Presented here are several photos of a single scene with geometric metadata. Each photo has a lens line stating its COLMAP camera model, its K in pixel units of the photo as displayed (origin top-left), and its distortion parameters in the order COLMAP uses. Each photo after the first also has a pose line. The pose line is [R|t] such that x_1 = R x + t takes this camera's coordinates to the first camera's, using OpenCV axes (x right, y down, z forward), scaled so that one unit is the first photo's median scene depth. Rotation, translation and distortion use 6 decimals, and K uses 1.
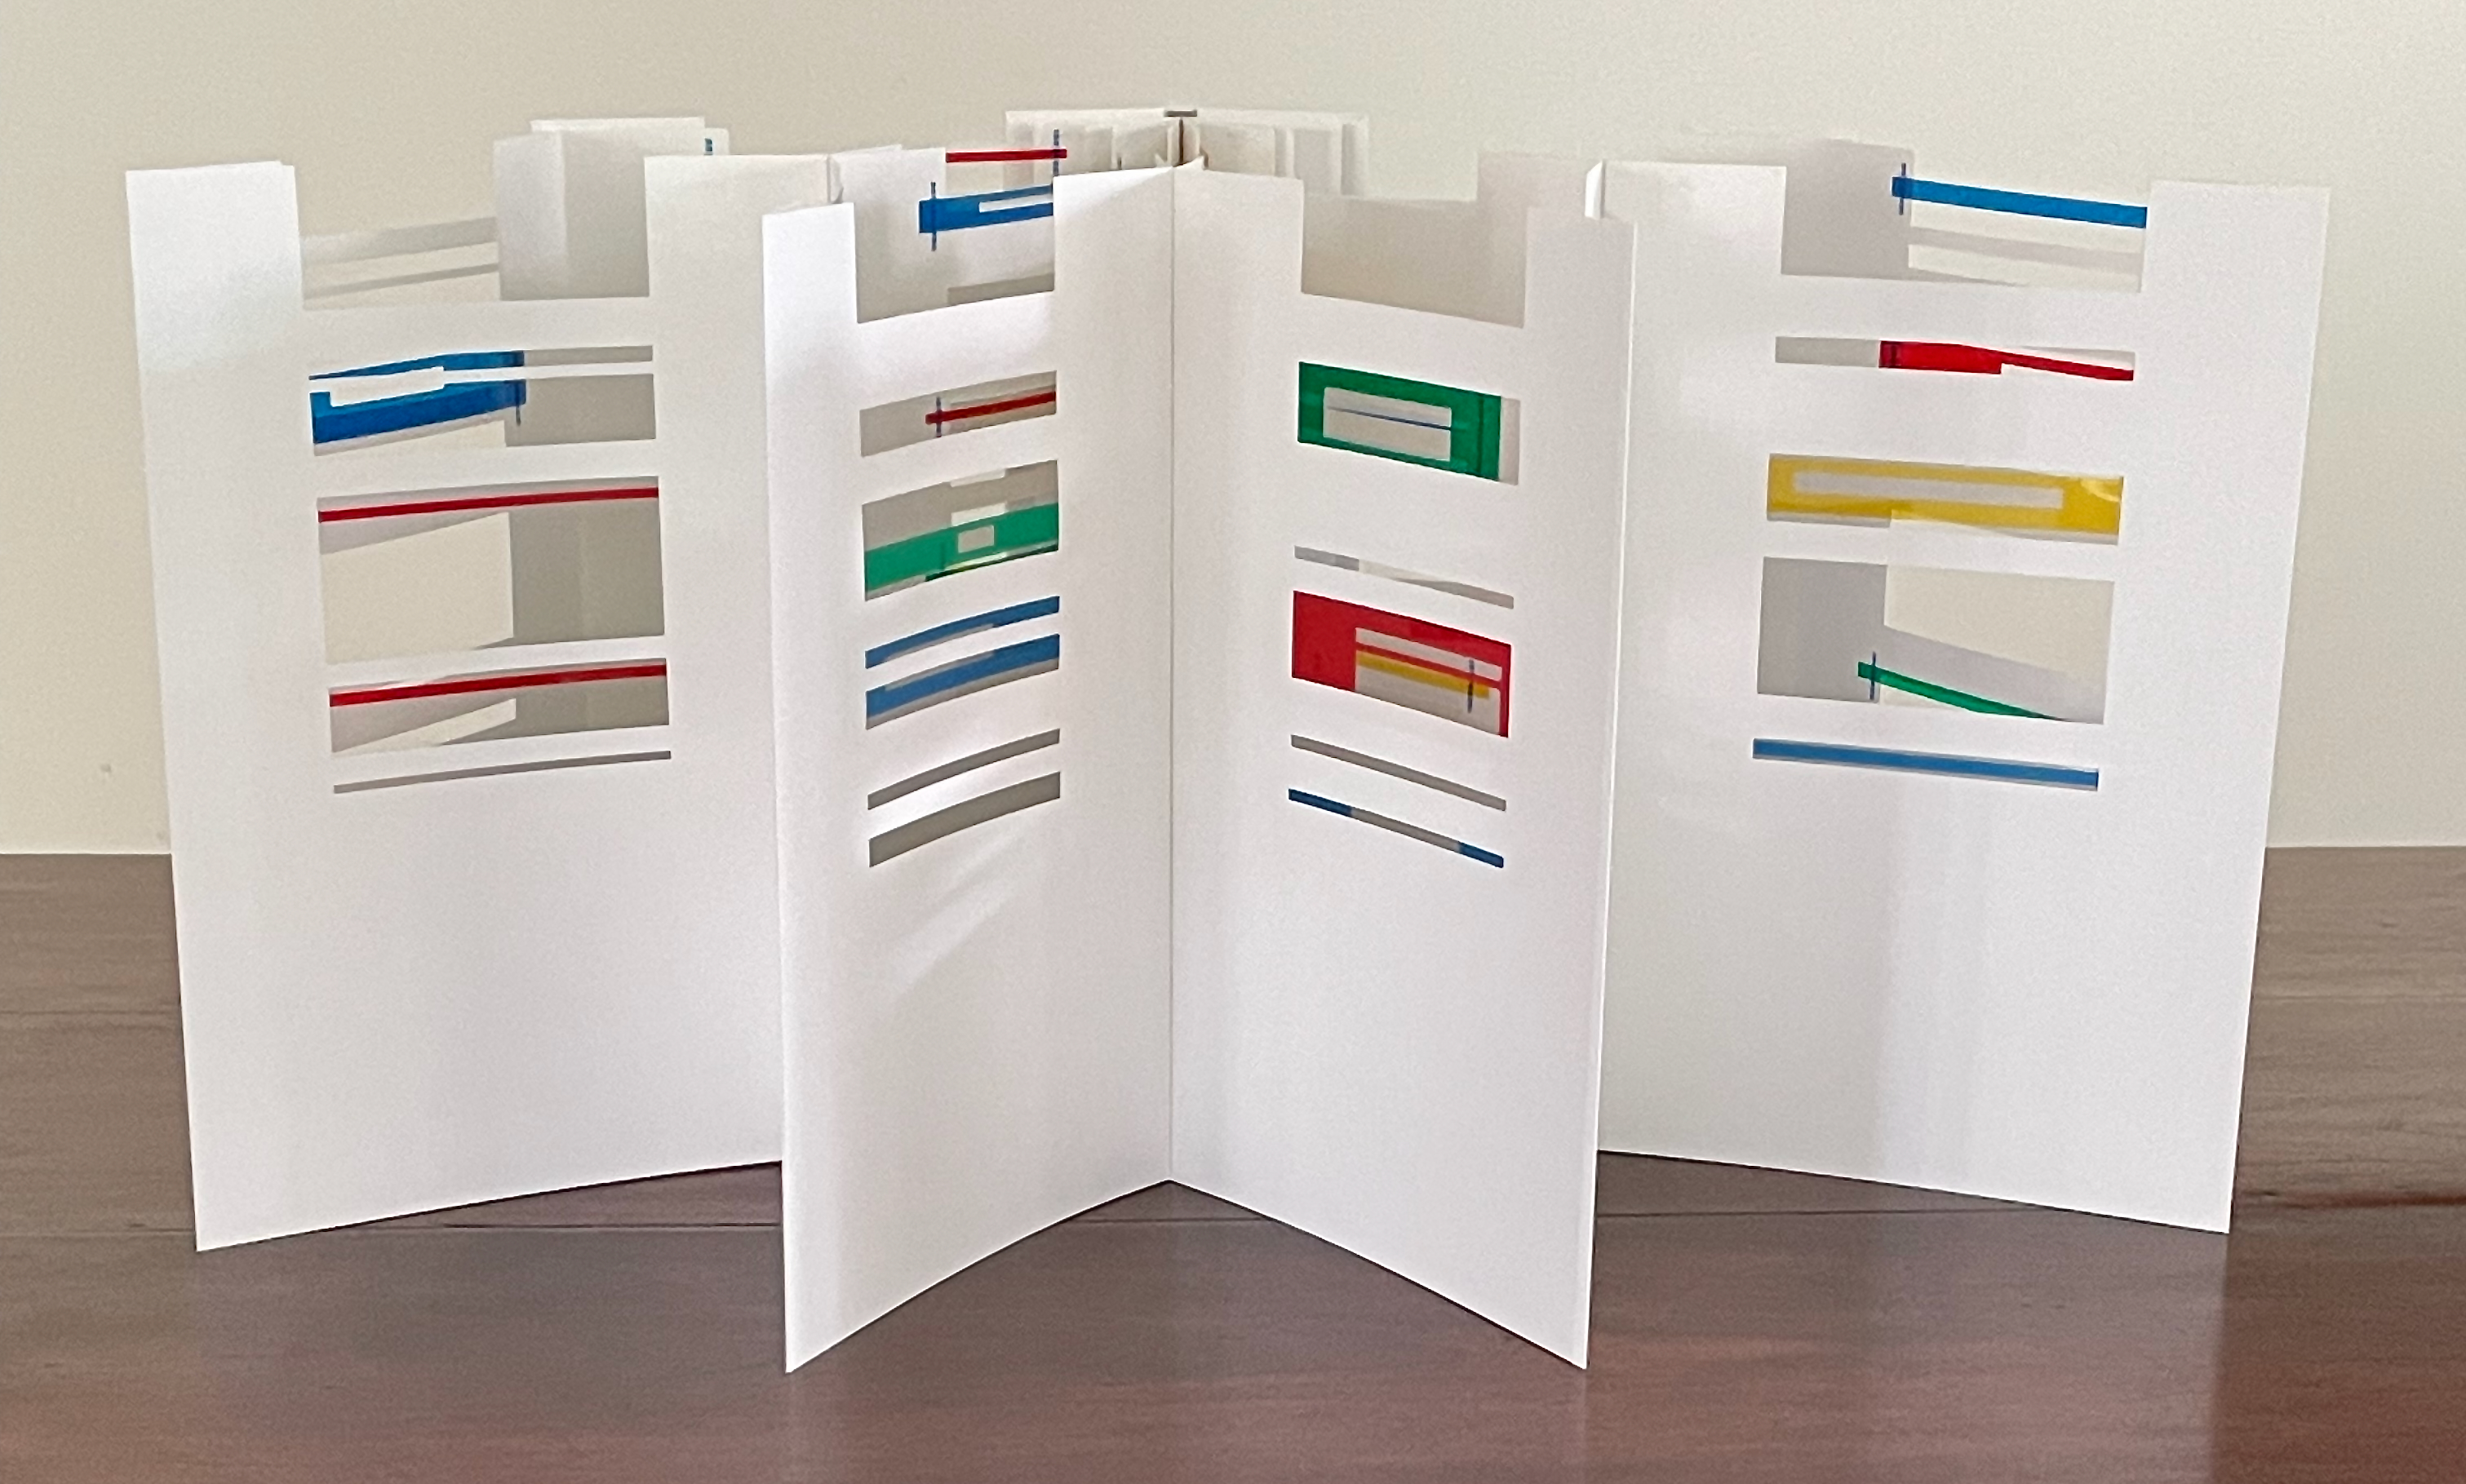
lens RADIAL K [[4166.7, 0, 1226.7], [0, 4166.7, 1225.9], [0, 0, 1]] dist [0.152376, -0.152335]
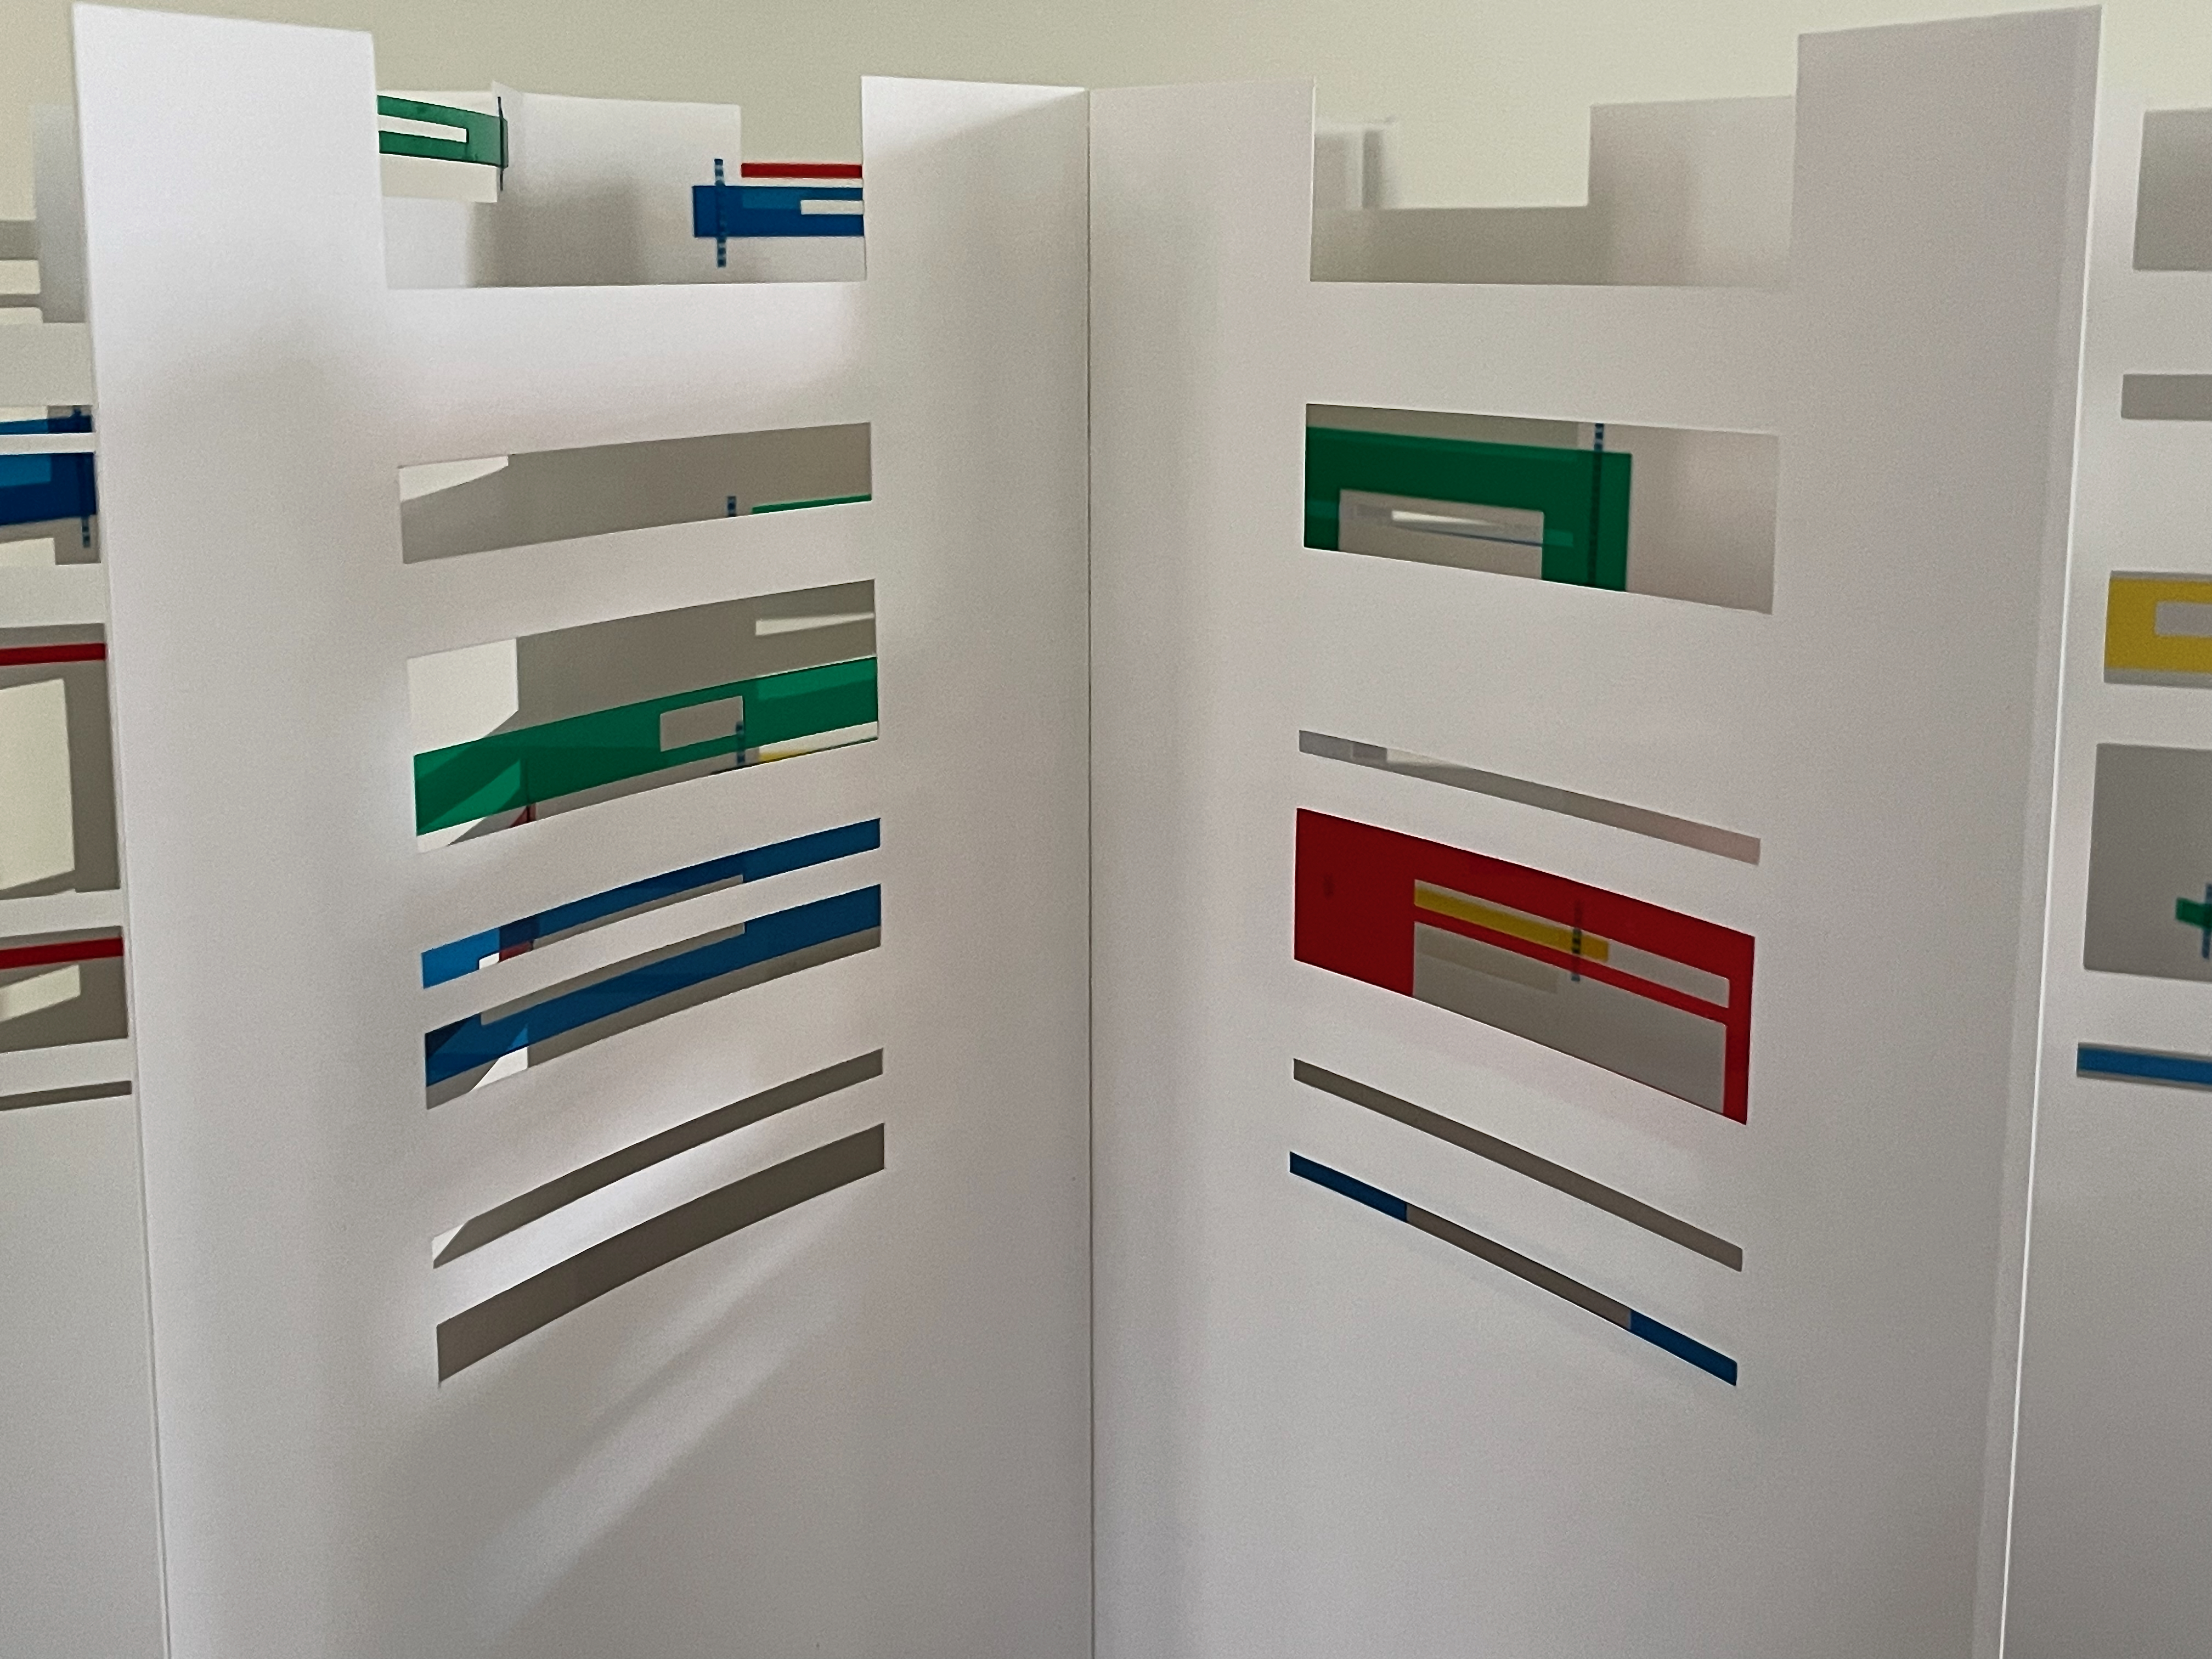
lens RADIAL K [[2927.3, 0, 1106.0], [0, 2927.3, 829.5], [0, 0, 1]] dist [0.179788, -0.005329]
pose [[0.999014, -0.001279, -0.044383, 0.007875], [-0.003965, 0.993023, -0.117856, -0.103156], [0.044224, 0.117916, 0.992038, 0.611777]]
